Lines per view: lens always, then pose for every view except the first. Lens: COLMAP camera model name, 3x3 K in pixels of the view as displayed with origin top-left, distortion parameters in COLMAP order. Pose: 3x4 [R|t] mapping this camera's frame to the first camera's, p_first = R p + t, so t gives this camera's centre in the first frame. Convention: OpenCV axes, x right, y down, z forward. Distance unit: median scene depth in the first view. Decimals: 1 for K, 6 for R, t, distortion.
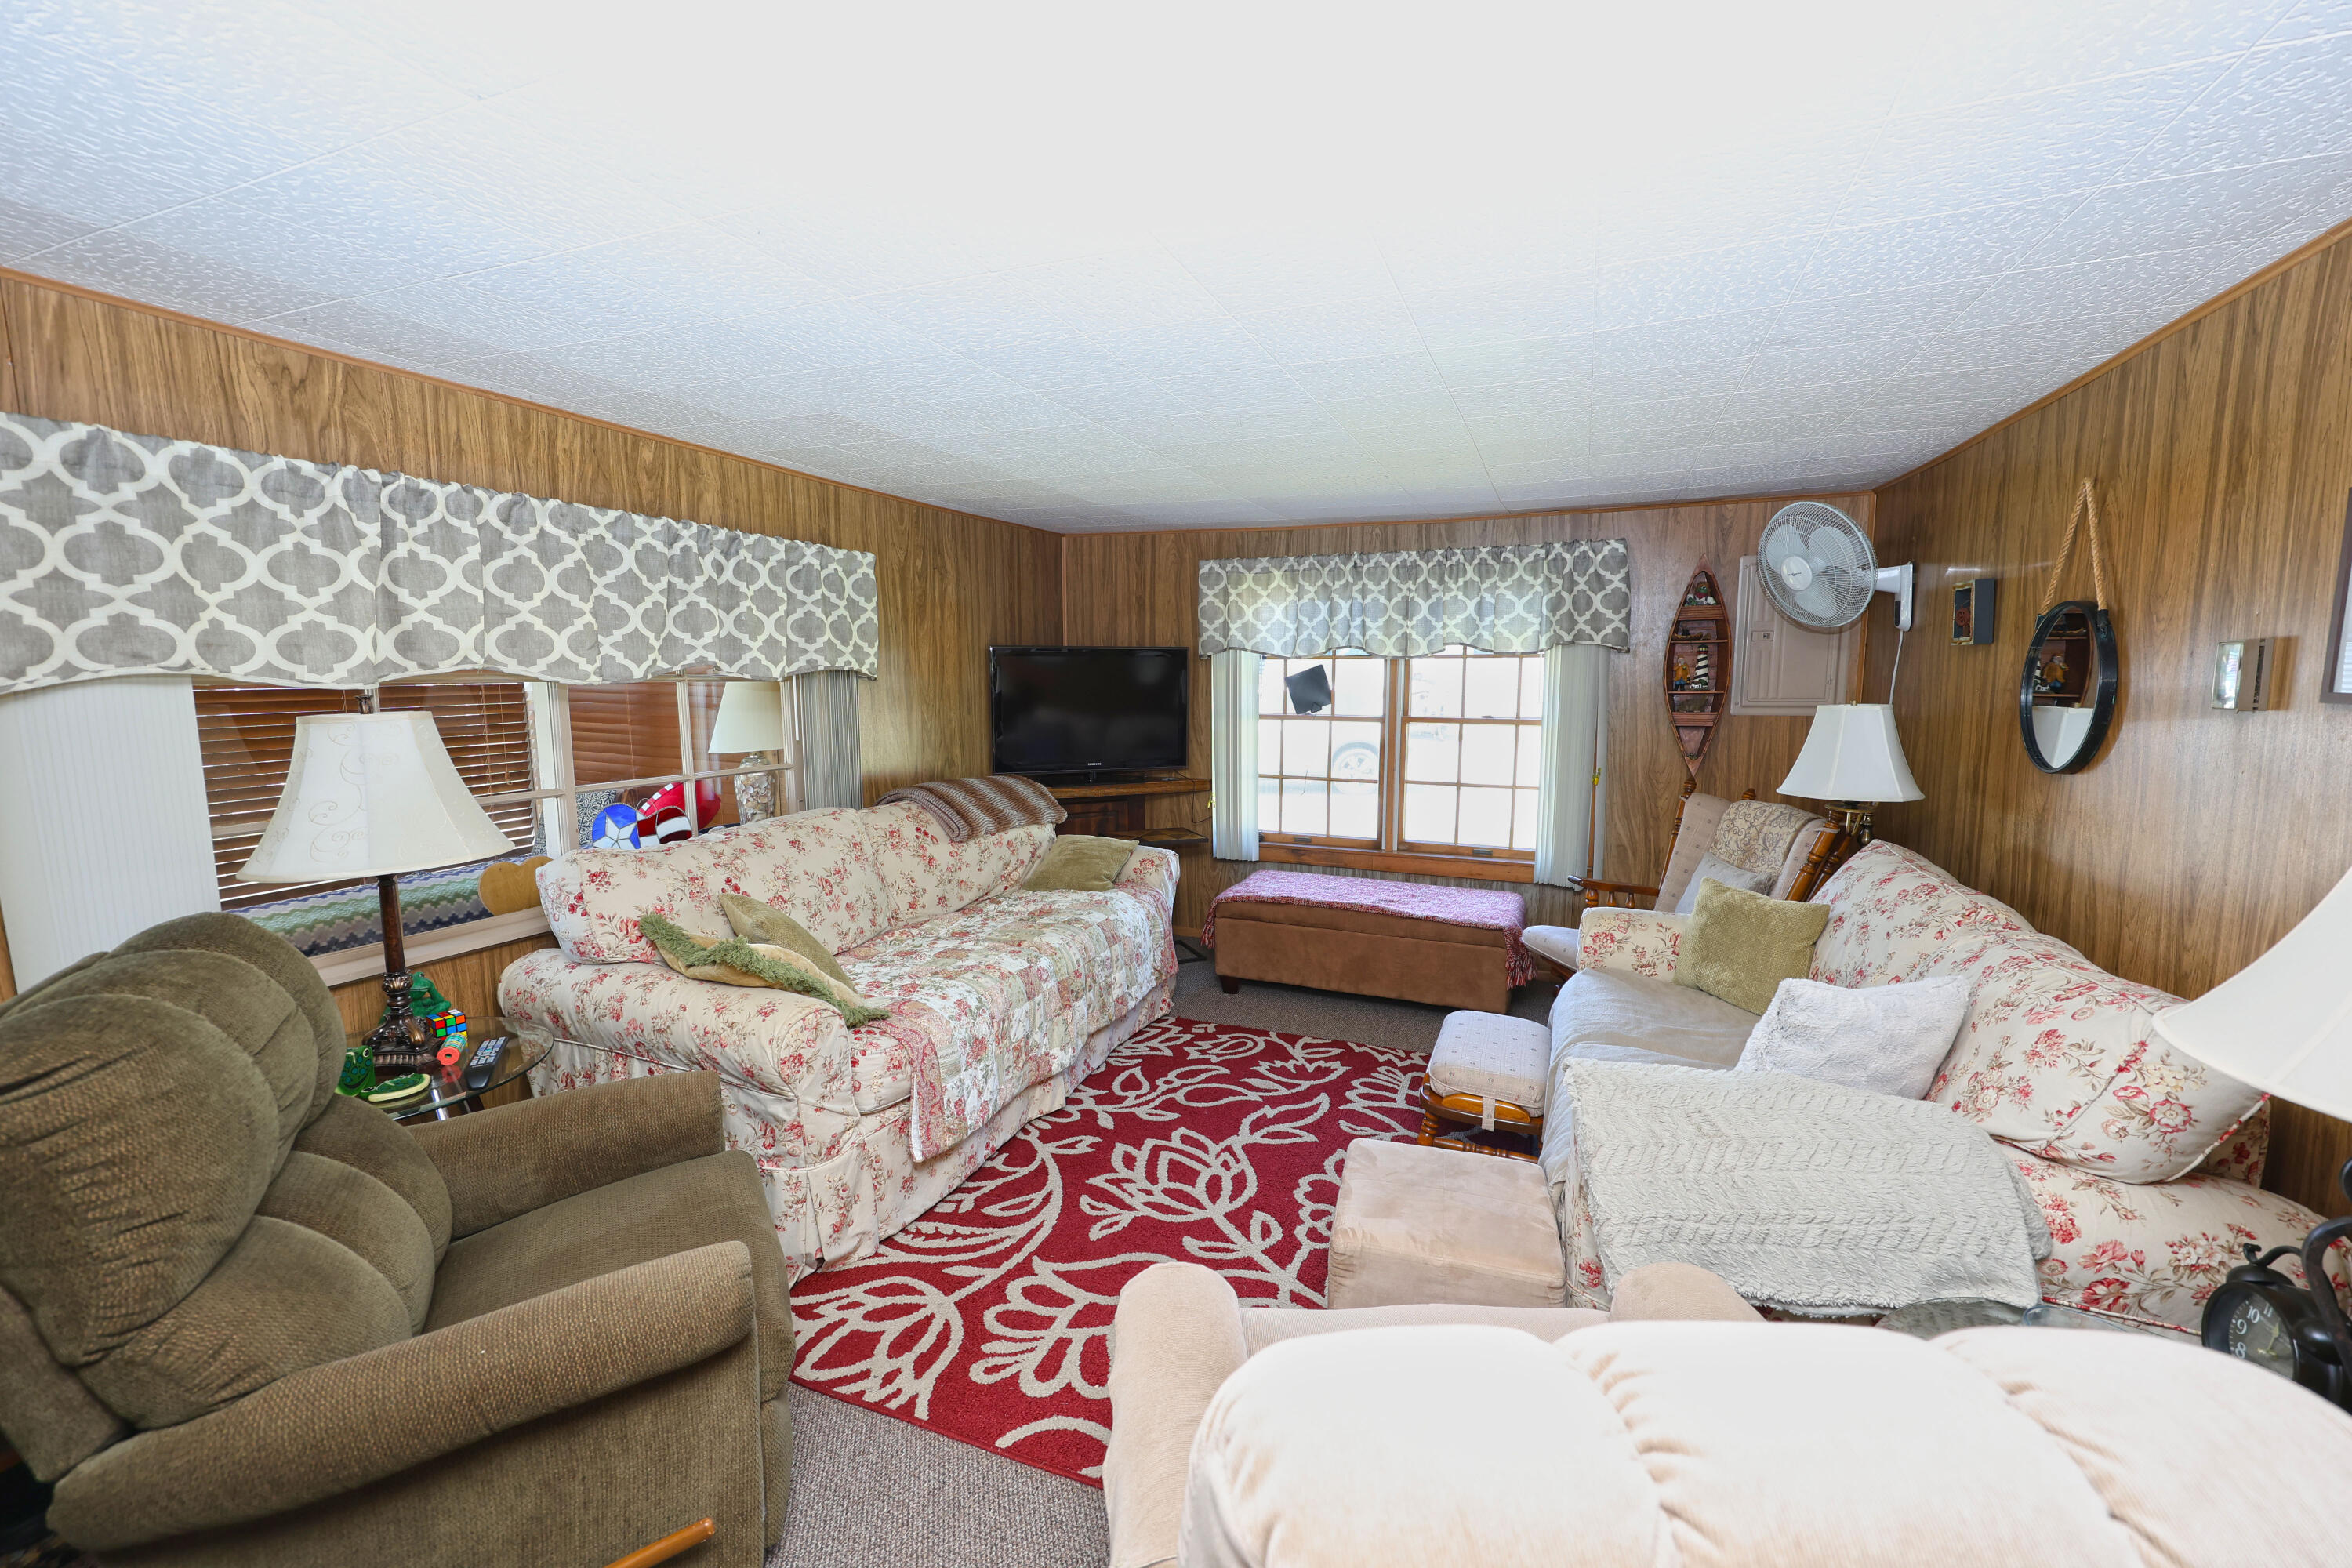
lens RADIAL K [[942.1, 0, 1175.7], [0, 942.1, 786.6], [0, 0, 1]] dist [0.000056, 0.000083]
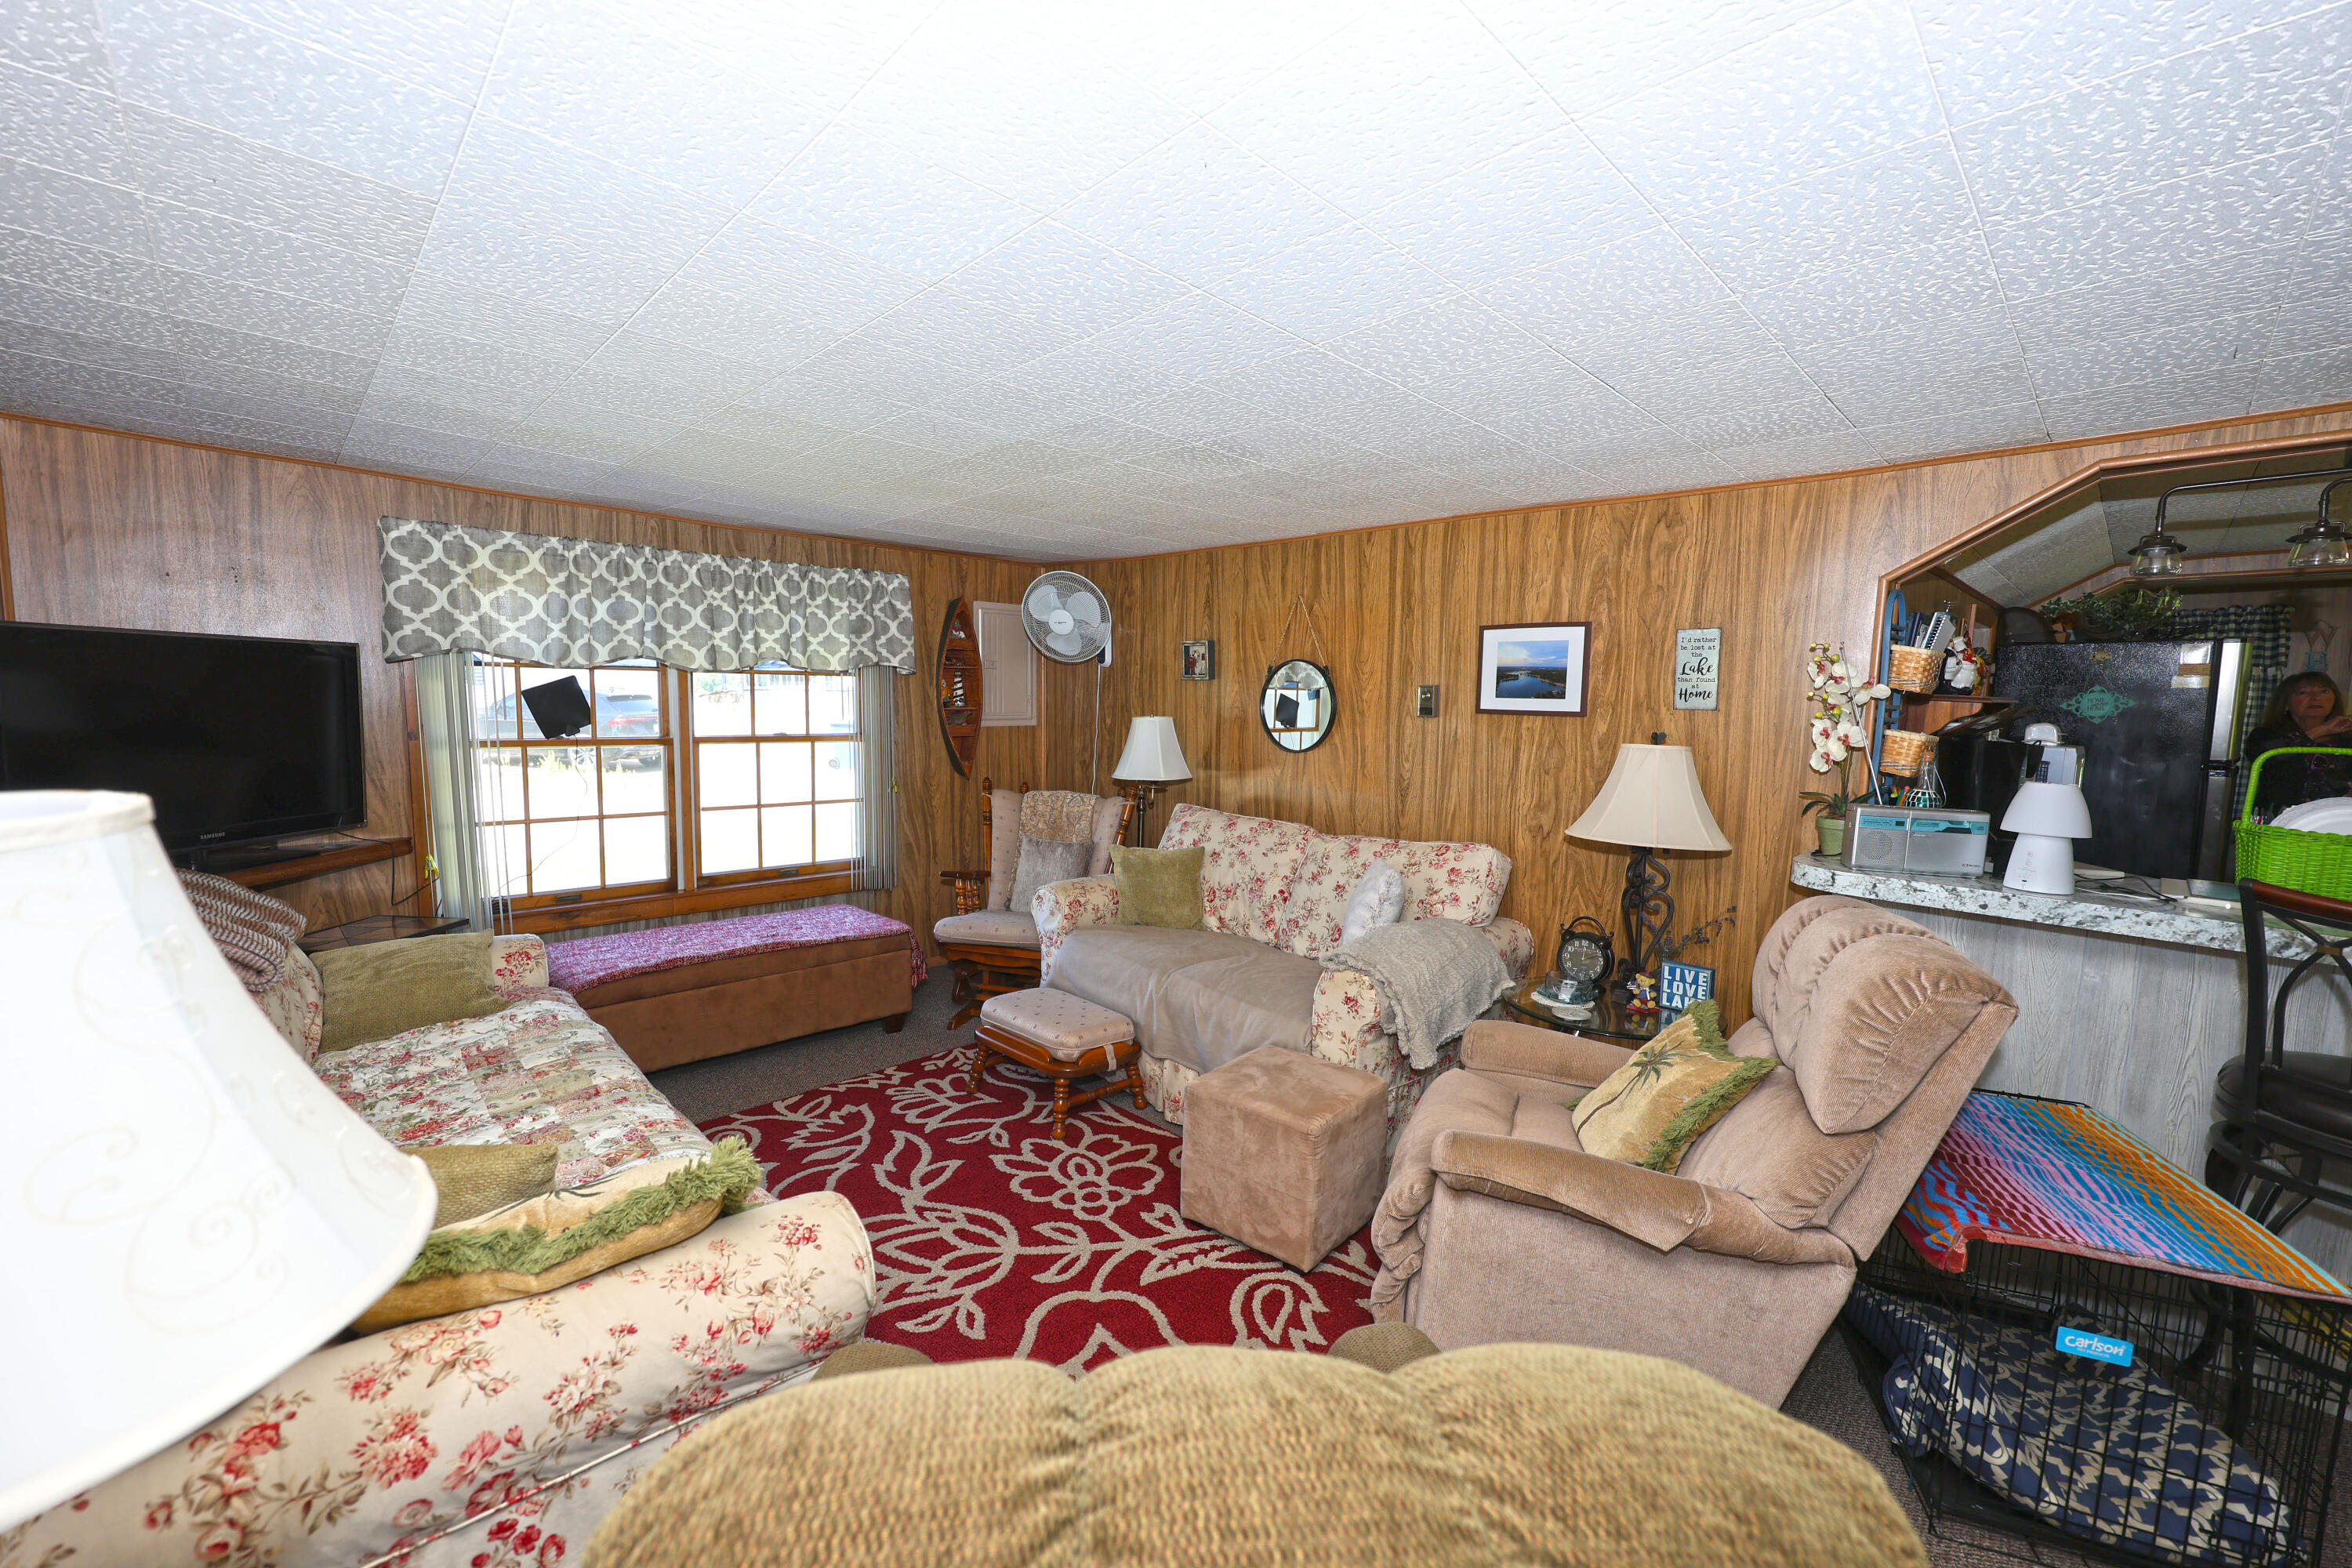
lens RADIAL K [[942.1, 0, 1175.0], [0, 942.1, 774.8], [0, 0, 1]] dist [0.000056, 0.000083]
pose [[0.390512, -0.069903, 0.917940, -0.536580], [0.093999, 0.994929, 0.035777, -0.036636], [-0.915787, 0.072314, 0.395102, 0.310552]]
